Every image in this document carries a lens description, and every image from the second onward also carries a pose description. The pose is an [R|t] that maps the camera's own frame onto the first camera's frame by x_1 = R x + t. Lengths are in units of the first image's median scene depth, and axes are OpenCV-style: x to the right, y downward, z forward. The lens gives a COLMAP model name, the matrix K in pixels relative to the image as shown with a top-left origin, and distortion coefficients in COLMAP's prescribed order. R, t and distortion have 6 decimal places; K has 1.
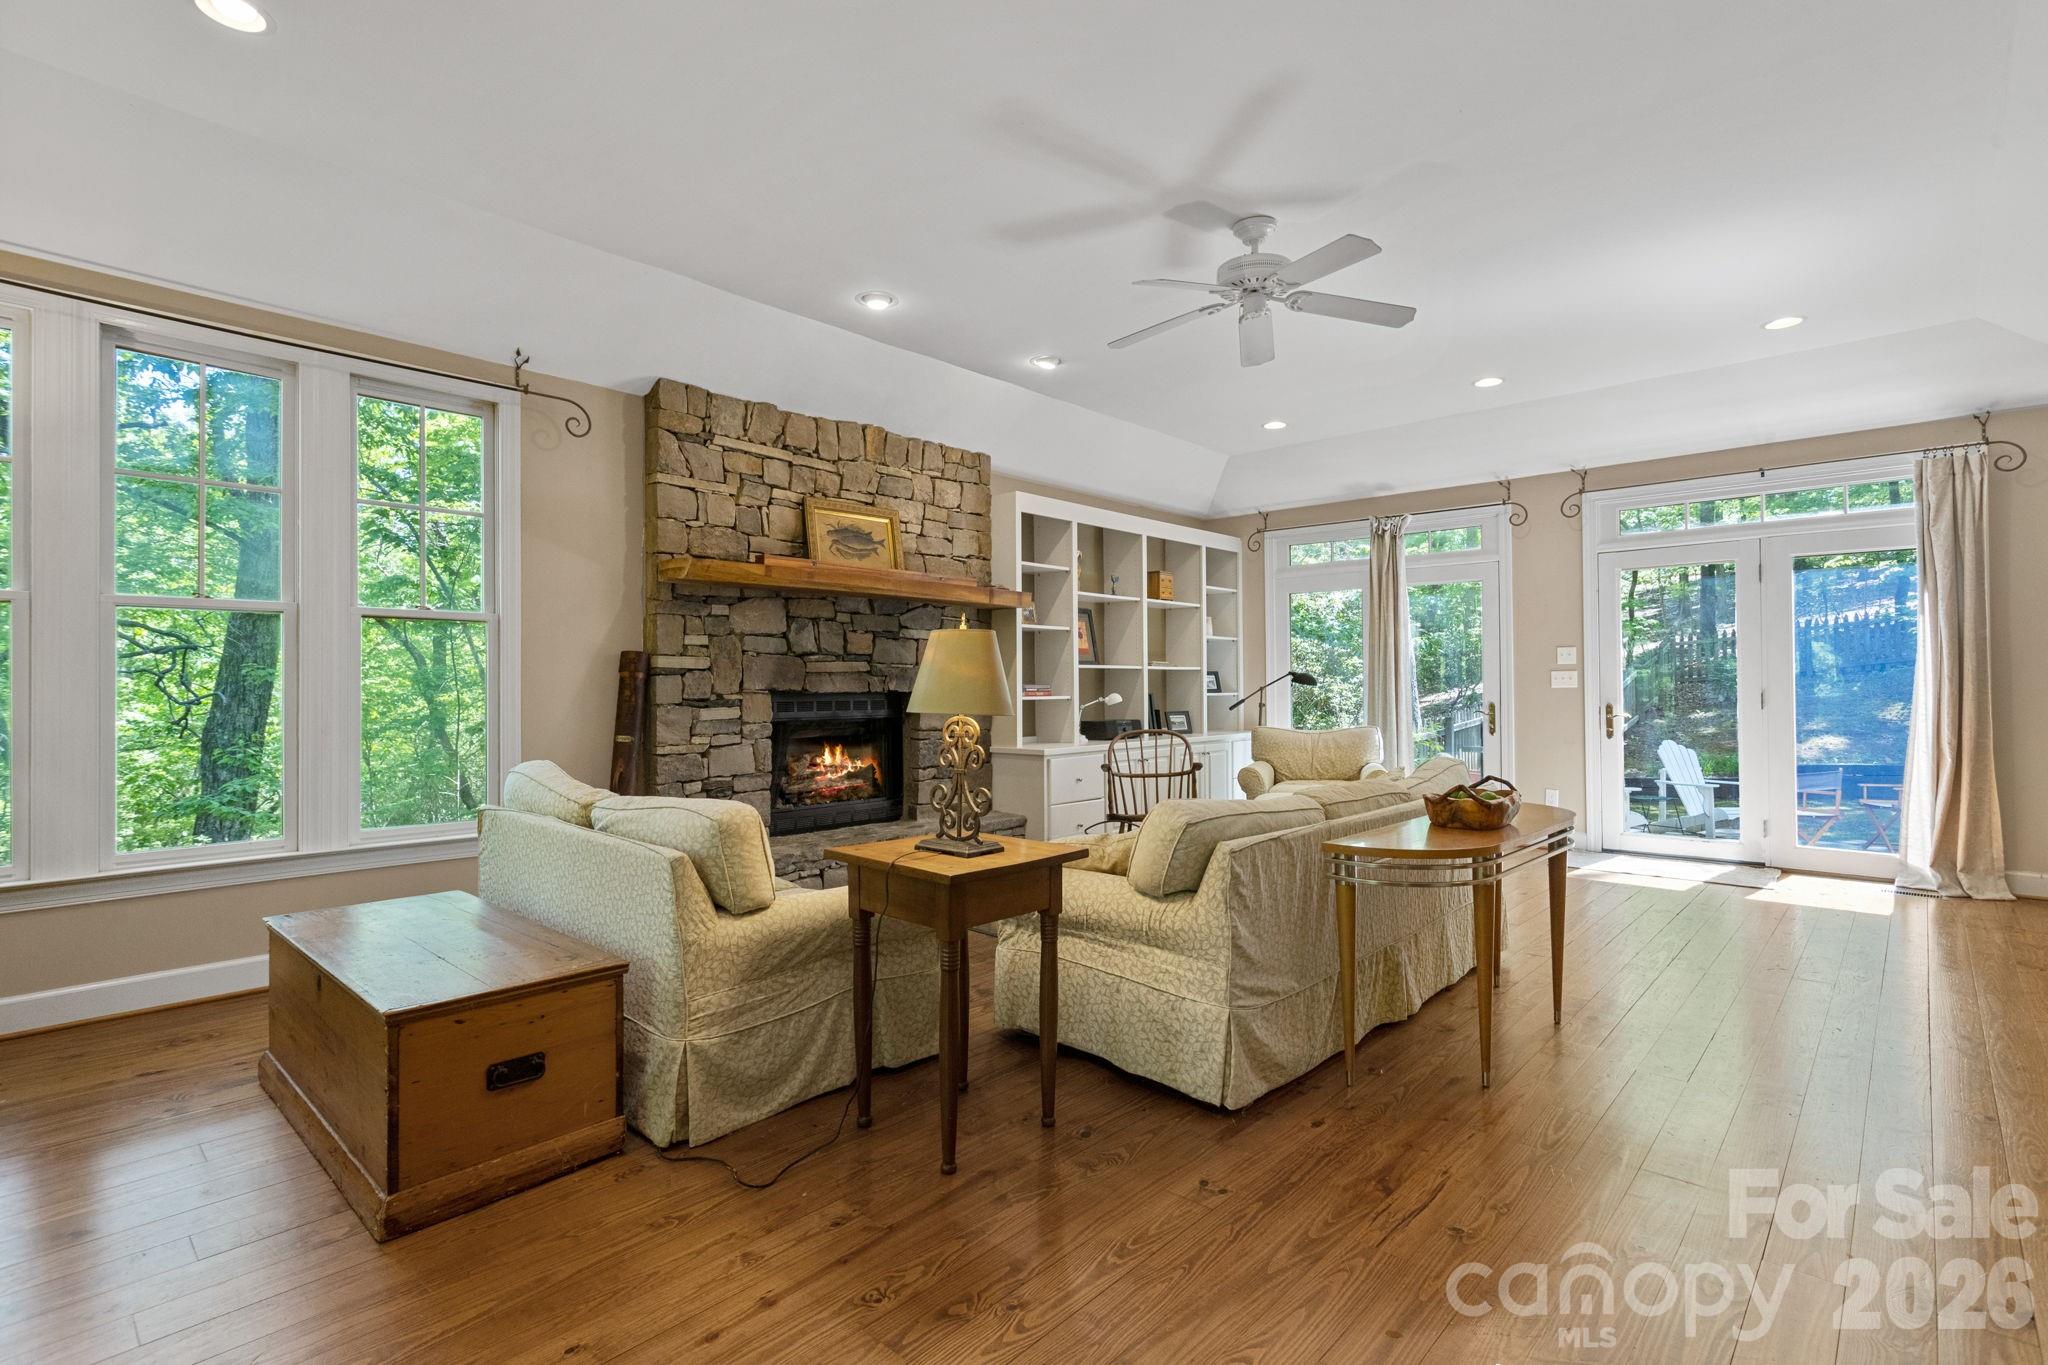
lens RADIAL K [[975.7, 0, 1014.1], [0, 975.7, 673.9], [0, 0, 1]] dist [-0.000424, -0.000003]
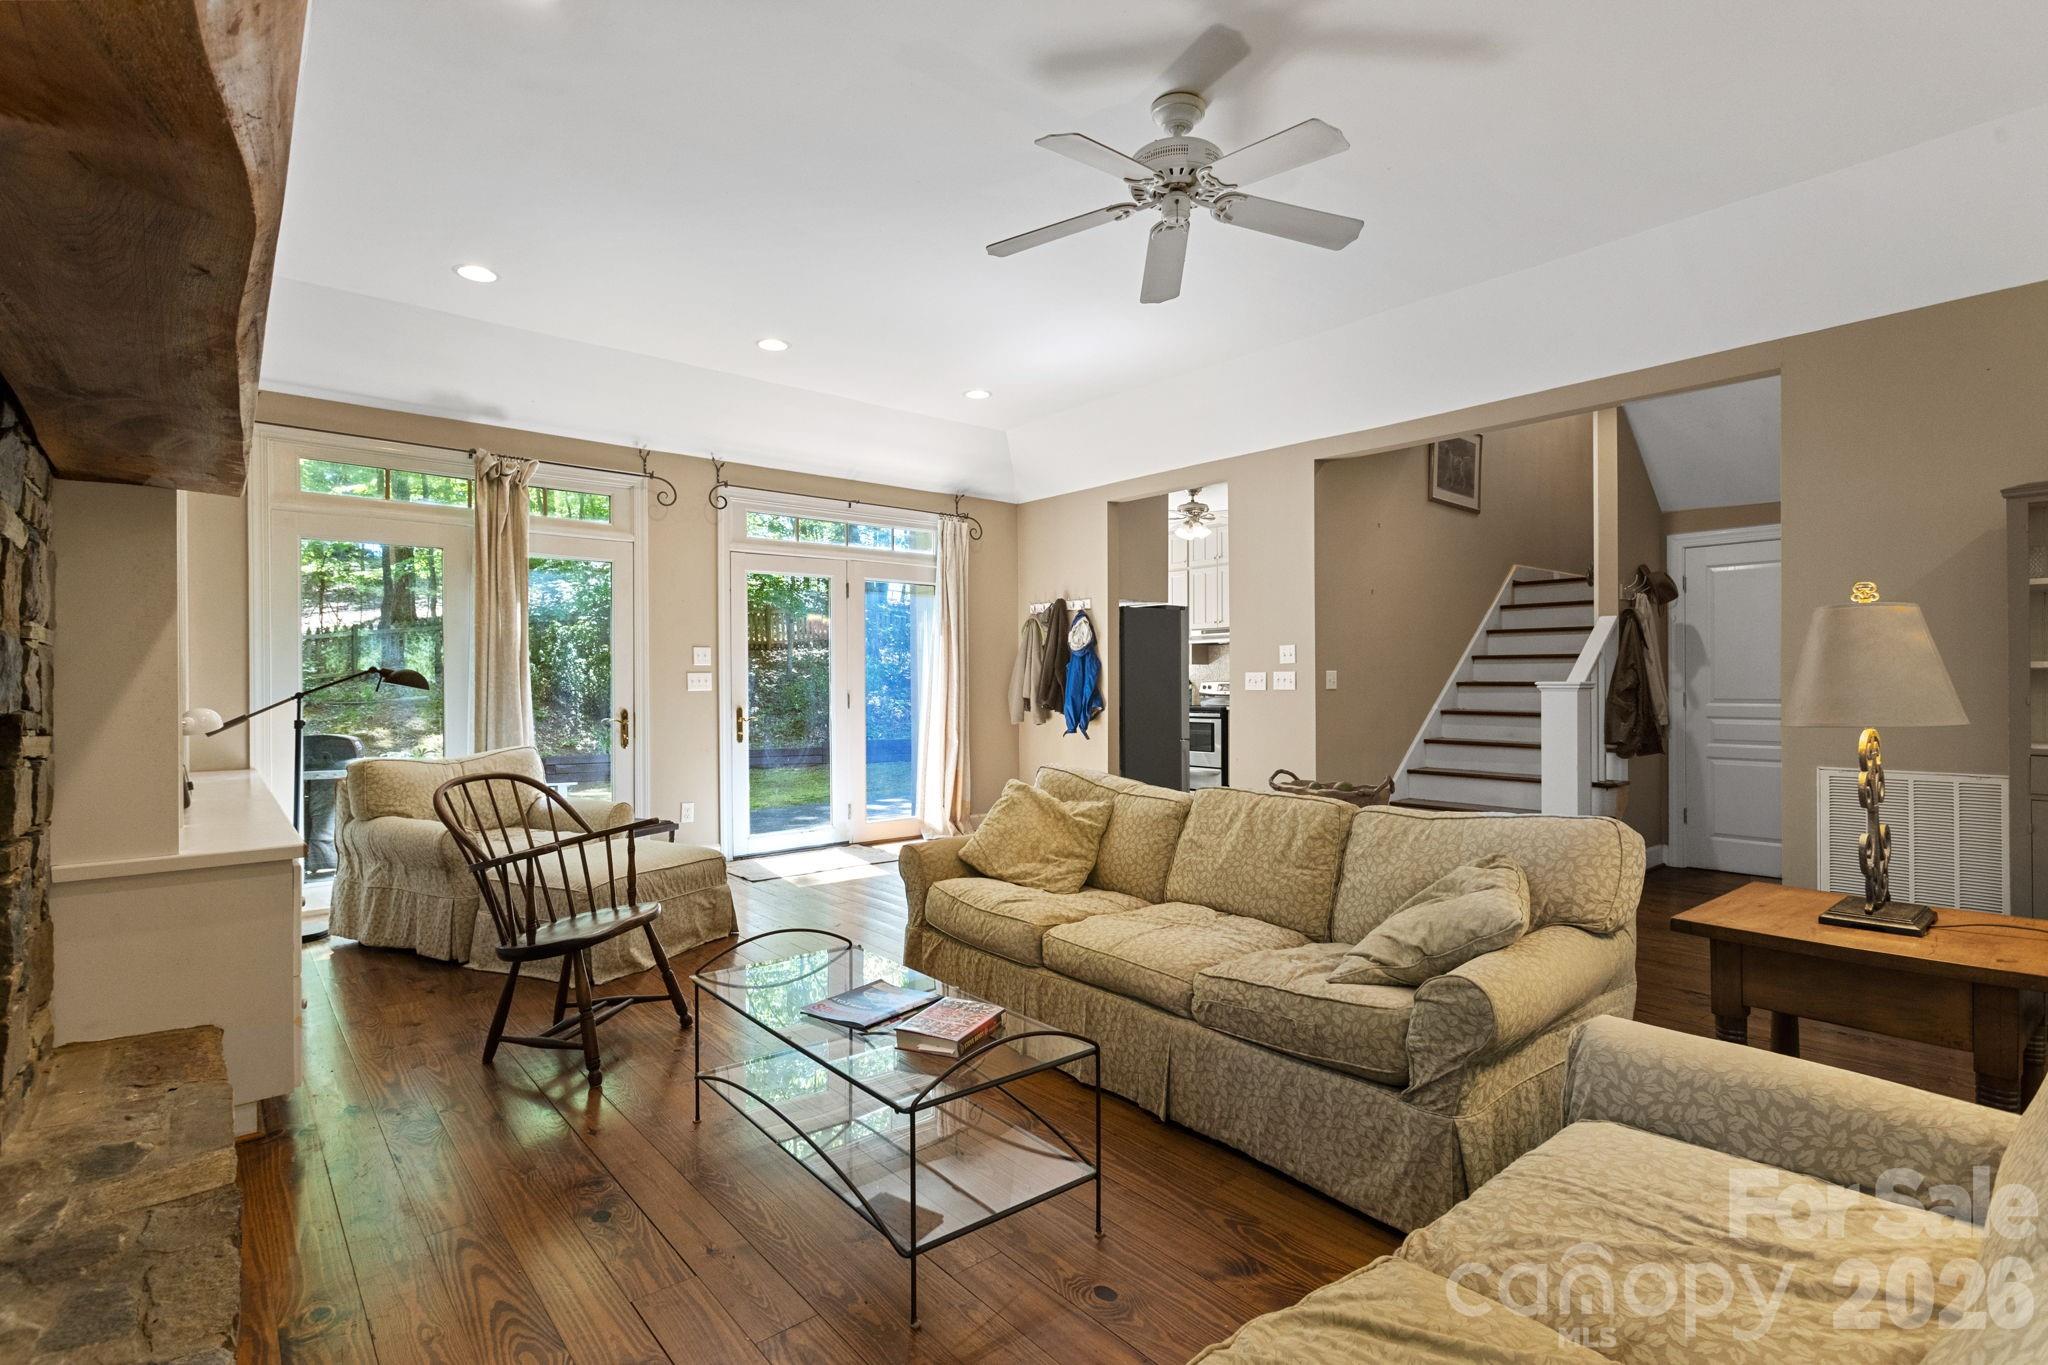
lens RADIAL K [[971.4, 0, 1029.2], [0, 971.4, 686.7], [0, 0, 1]] dist [0.000267, 0.000470]
pose [[0.123147, 0.001578, 0.992387, -0.315886], [-0.009432, 0.999955, -0.000420, 0.007364], [-0.992344, -0.009309, 0.123157, 0.583932]]
